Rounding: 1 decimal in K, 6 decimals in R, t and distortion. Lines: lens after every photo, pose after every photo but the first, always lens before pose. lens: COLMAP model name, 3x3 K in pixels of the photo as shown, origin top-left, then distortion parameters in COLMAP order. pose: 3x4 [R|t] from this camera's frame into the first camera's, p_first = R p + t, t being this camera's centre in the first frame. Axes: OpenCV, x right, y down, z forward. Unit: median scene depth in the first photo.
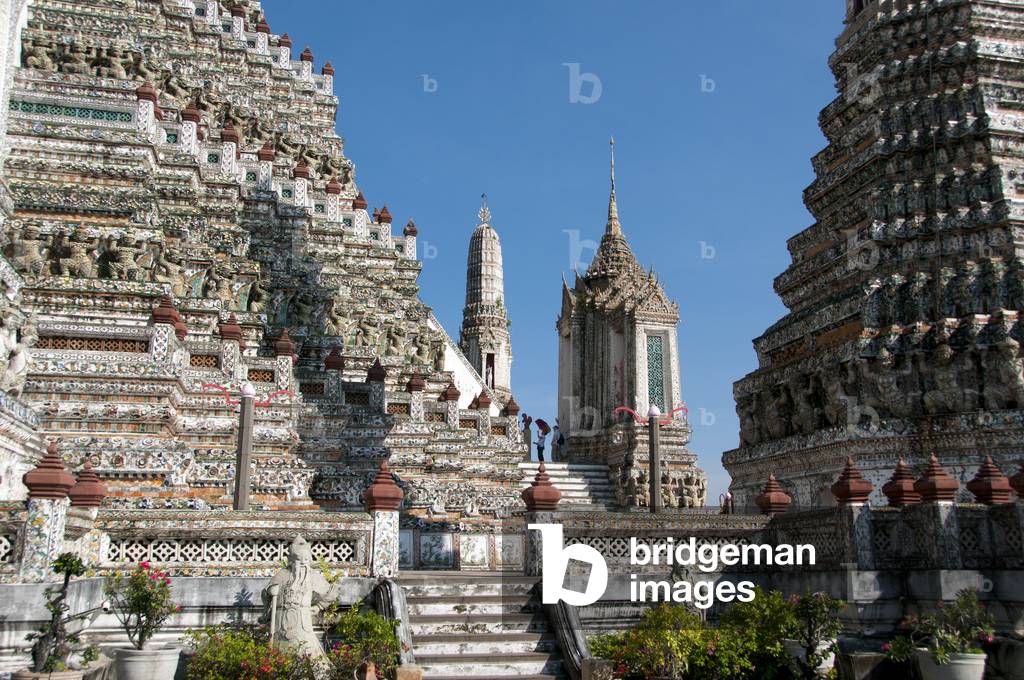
lens RADIAL K [[930.7, 0, 511.8], [0, 930.7, 358.3], [0, 0, 1]] dist [-0.121953, 0.181674]
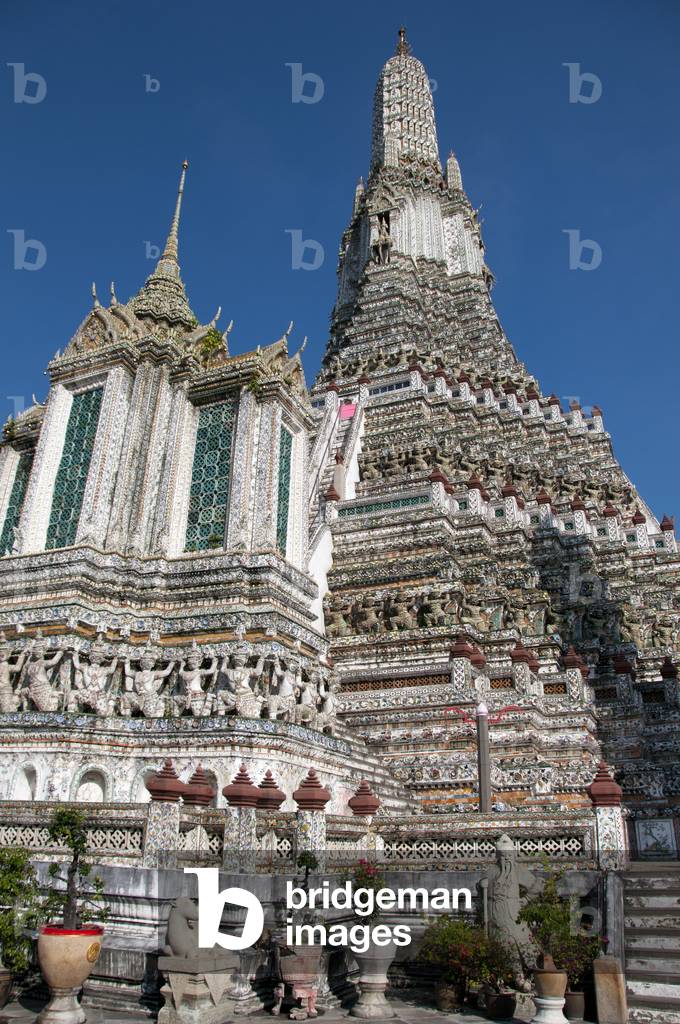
lens RADIAL K [[816.1, 0, 340.0], [0, 816.1, 512.0], [0, 0, 1]] dist [-0.174146, 0.131799]
pose [[0.785881, -0.236063, -0.571546, 0.138037], [0.122228, 0.965331, -0.230642, 0.003506], [0.606178, 0.111399, 0.787489, 0.027792]]
